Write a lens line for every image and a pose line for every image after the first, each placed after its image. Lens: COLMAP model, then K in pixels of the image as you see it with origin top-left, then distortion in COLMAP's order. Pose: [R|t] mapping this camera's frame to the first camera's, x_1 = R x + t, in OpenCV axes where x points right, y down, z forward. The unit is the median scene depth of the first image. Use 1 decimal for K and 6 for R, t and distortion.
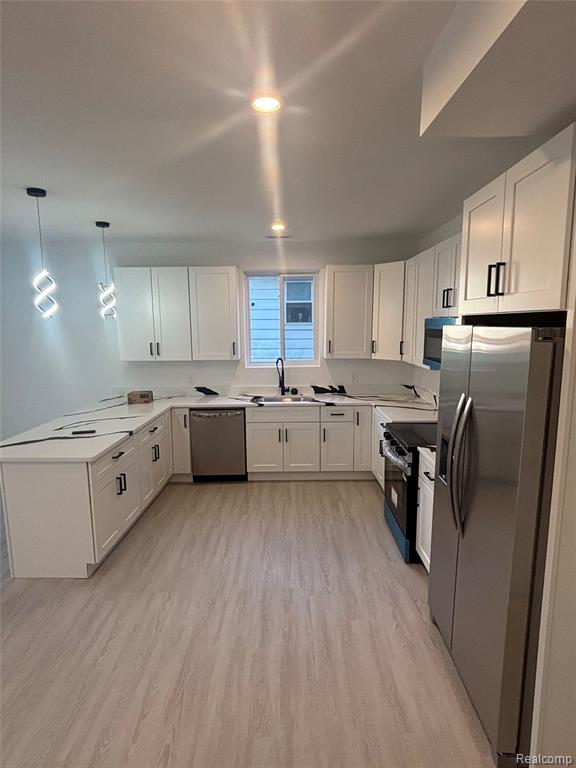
lens RADIAL K [[422.5, 0, 283.6], [0, 422.5, 385.8], [0, 0, 1]] dist [-0.008857, -0.002005]
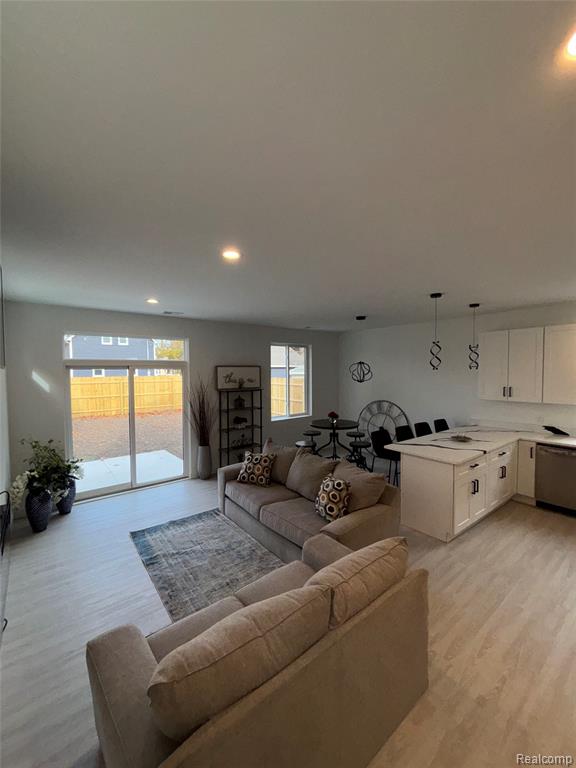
lens RADIAL K [[312.5, 0, 290.9], [0, 312.5, 383.5], [0, 0, 1]] dist [-0.005841, -0.000747]
pose [[0.632758, 0.035847, -0.773520, 0.017717], [-0.110141, 0.992938, -0.044082, 0.003319], [0.766477, 0.113090, 0.632237, -0.153121]]
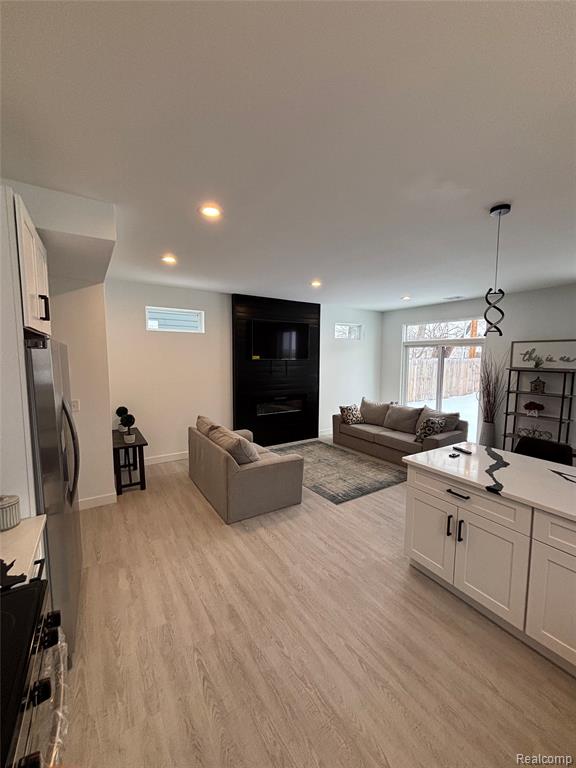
lens RADIAL K [[312.5, 0, 289.3], [0, 312.5, 381.7], [0, 0, 1]] dist [-0.005841, -0.000747]
pose [[-0.838999, 0.046424, -0.542150, 0.203507], [-0.080057, 0.974979, 0.207379, -0.143941], [0.538212, 0.217393, -0.814290, 1.155105]]
